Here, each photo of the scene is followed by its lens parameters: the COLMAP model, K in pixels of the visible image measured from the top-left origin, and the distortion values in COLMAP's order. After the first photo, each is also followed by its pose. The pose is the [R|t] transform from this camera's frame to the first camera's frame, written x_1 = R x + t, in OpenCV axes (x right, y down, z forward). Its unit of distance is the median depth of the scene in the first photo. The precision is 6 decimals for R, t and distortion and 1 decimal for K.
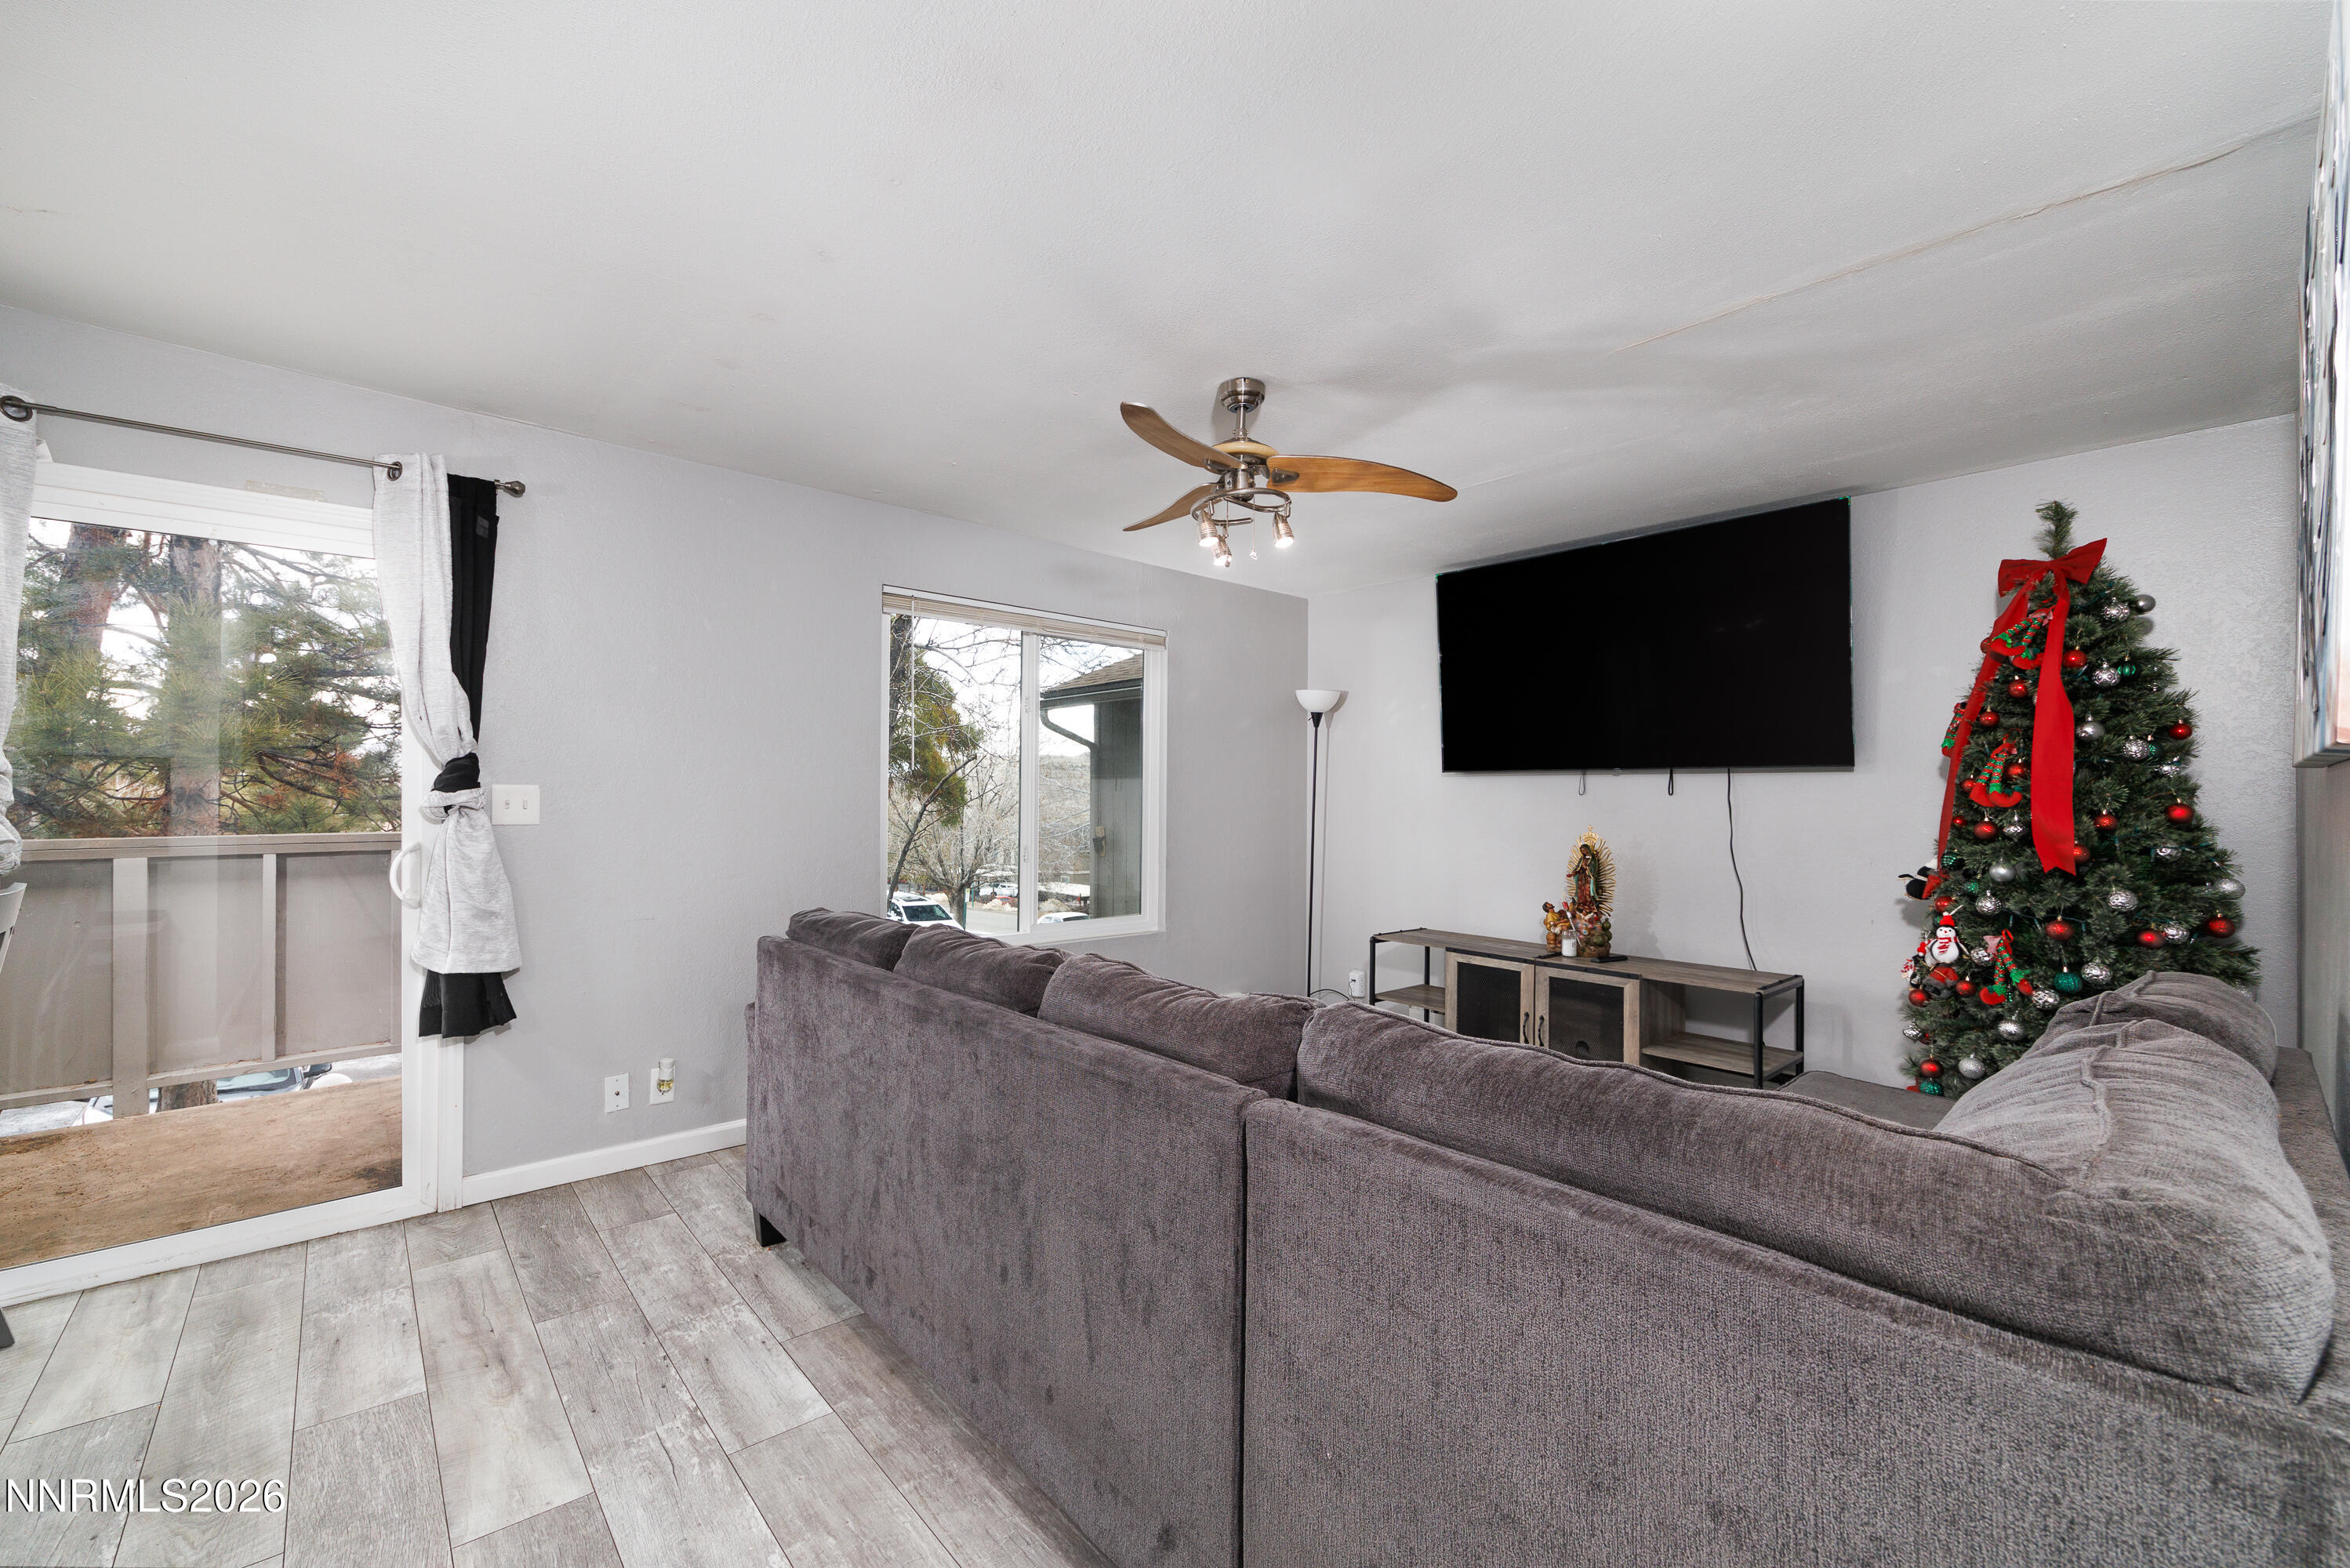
lens RADIAL K [[958.3, 0, 1178.5], [0, 958.3, 791.2], [0, 0, 1]] dist [0.002301, 0.000259]
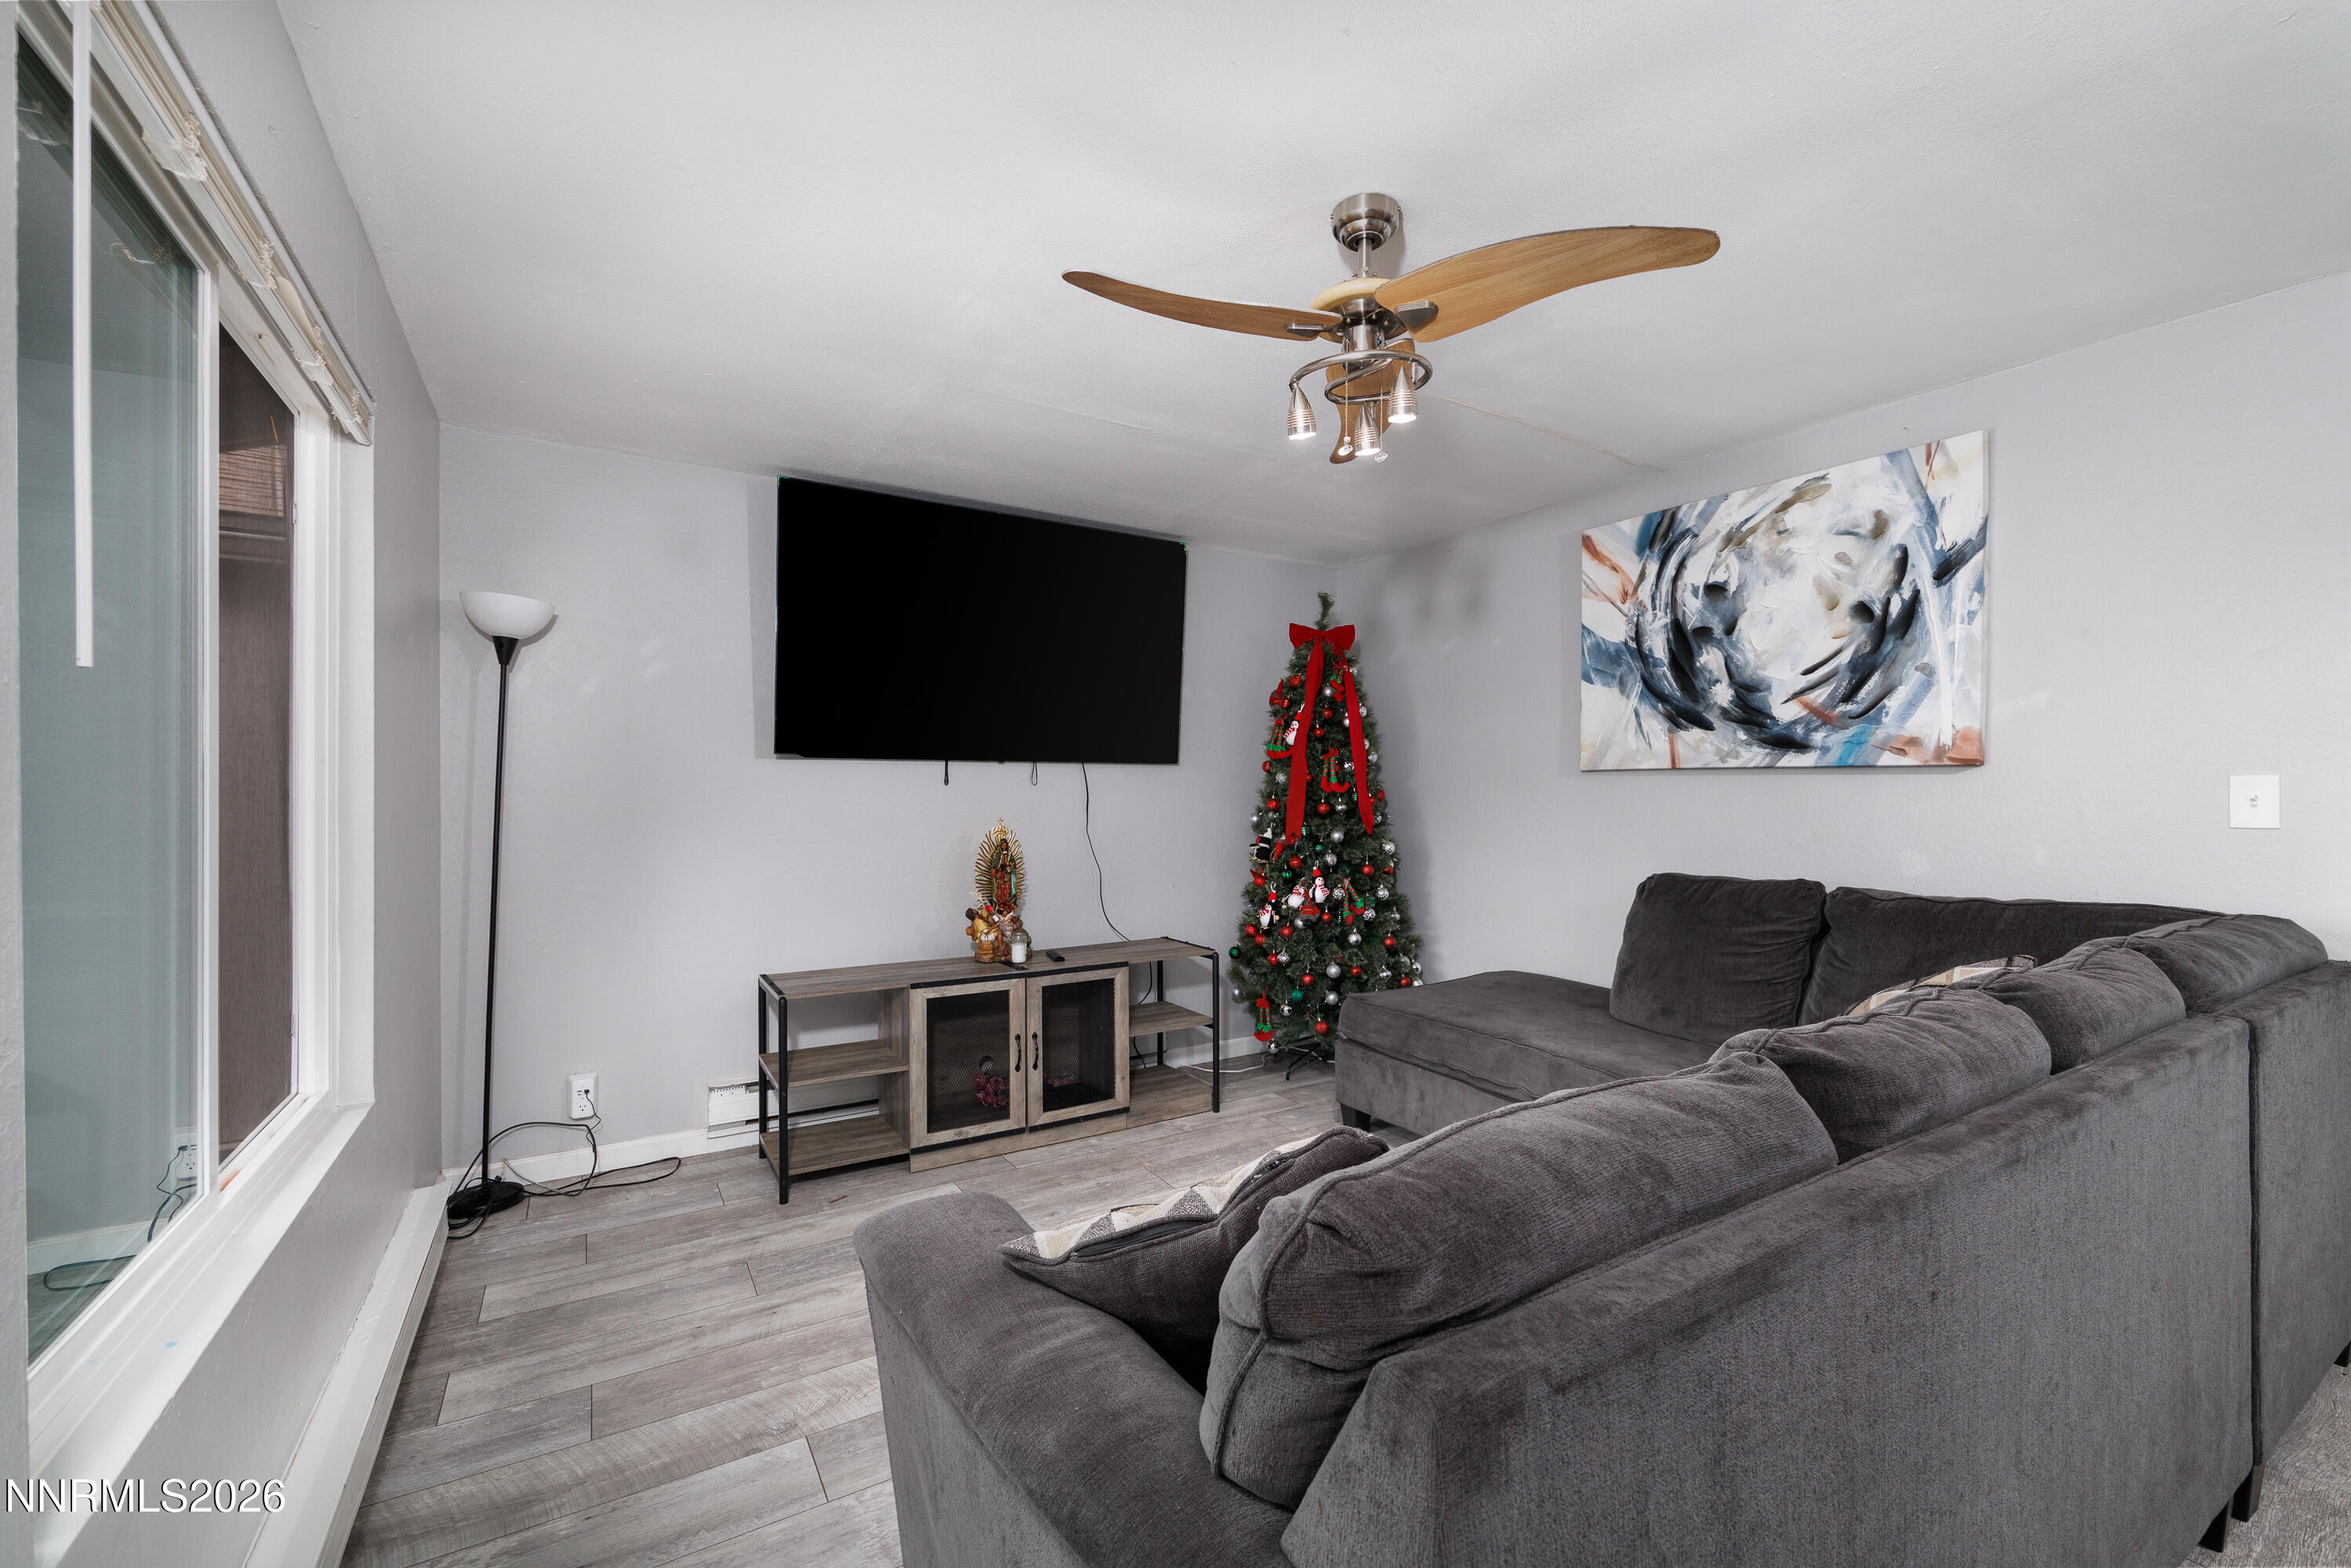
lens RADIAL K [[958.8, 0, 1182.6], [0, 958.8, 793.0], [0, 0, 1]] dist [0.002301, 0.000259]
pose [[0.160430, -0.010419, 0.986992, -0.609182], [-0.006149, 0.999914, 0.011555, 0.001098], [-0.987028, -0.007923, 0.160353, 0.931123]]
